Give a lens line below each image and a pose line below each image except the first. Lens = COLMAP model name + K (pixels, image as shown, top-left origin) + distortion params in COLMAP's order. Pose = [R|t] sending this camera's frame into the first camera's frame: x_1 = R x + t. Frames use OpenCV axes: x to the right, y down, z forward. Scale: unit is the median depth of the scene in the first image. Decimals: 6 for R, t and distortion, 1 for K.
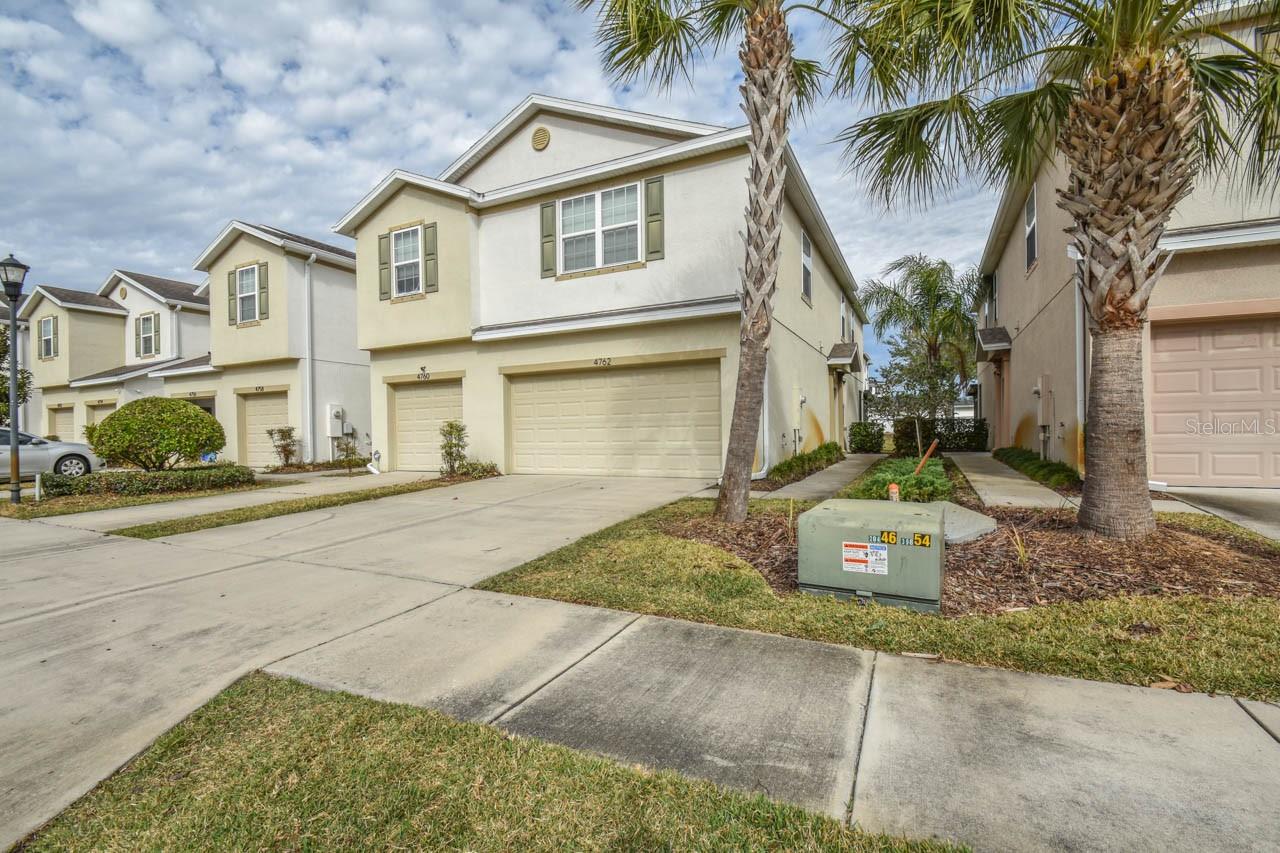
lens RADIAL K [[566.7, 0, 644.1], [0, 566.7, 432.8], [0, 0, 1]] dist [0.006858, -0.013303]
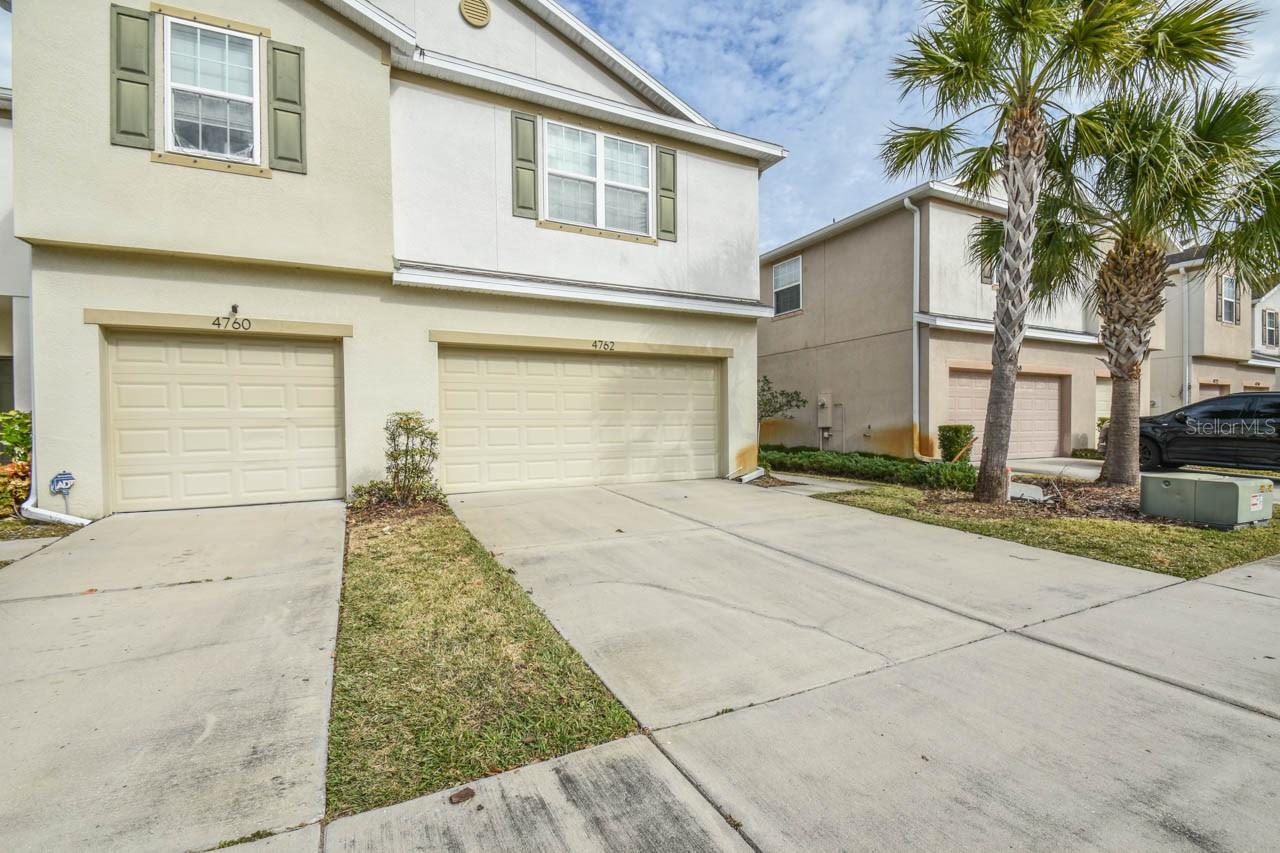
lens RADIAL K [[566.7, 0, 642.0], [0, 566.7, 435.6], [0, 0, 1]] dist [0.006858, -0.013303]
pose [[0.604293, -0.005311, 0.796744, -0.670547], [0.000281, 0.999979, 0.006453, -0.000611], [-0.796762, -0.003676, 0.604282, 0.451862]]
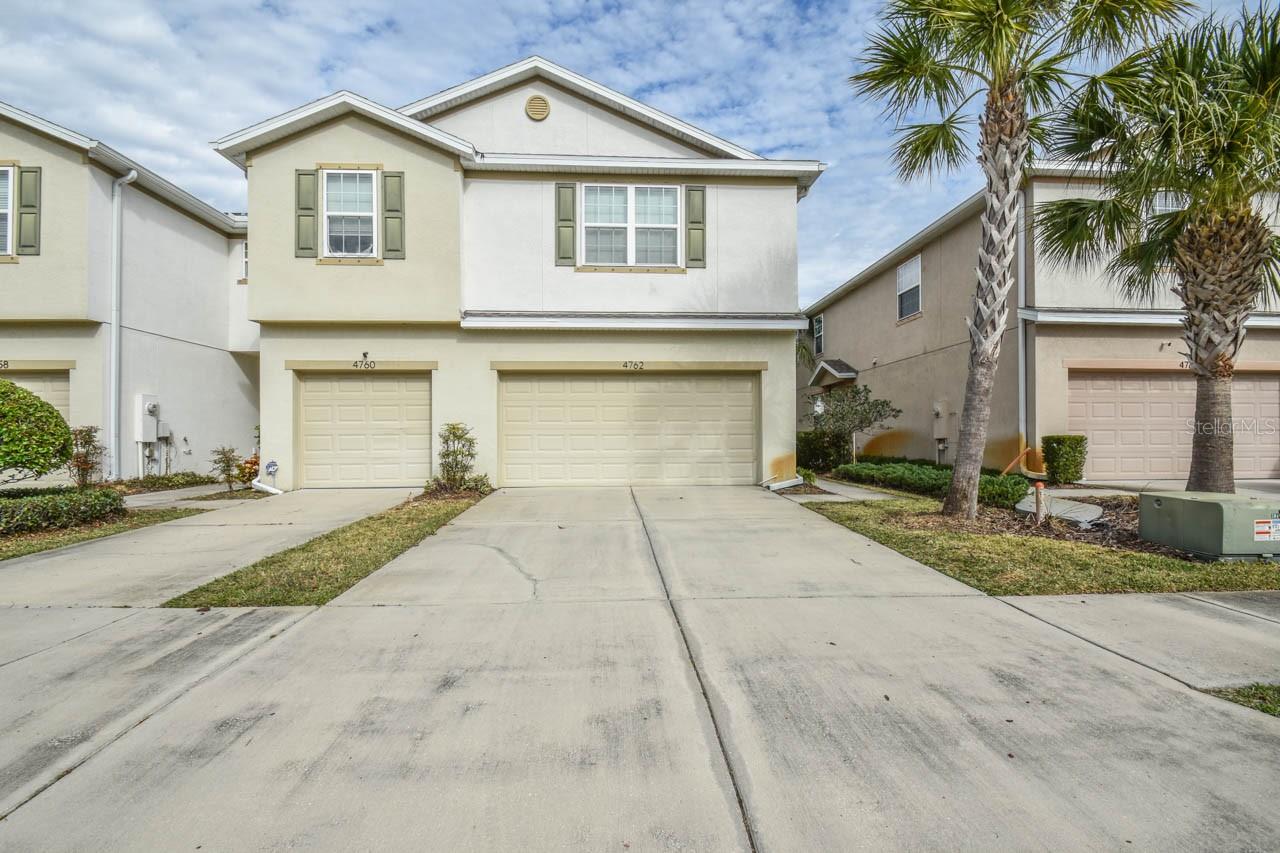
lens RADIAL K [[566.7, 0, 643.2], [0, 566.7, 433.8], [0, 0, 1]] dist [0.006858, -0.013303]
pose [[0.871320, 0.016456, 0.490439, -0.506383], [-0.008549, 0.999795, -0.018359, 0.006056], [-0.490640, 0.011804, 0.871282, 0.167042]]
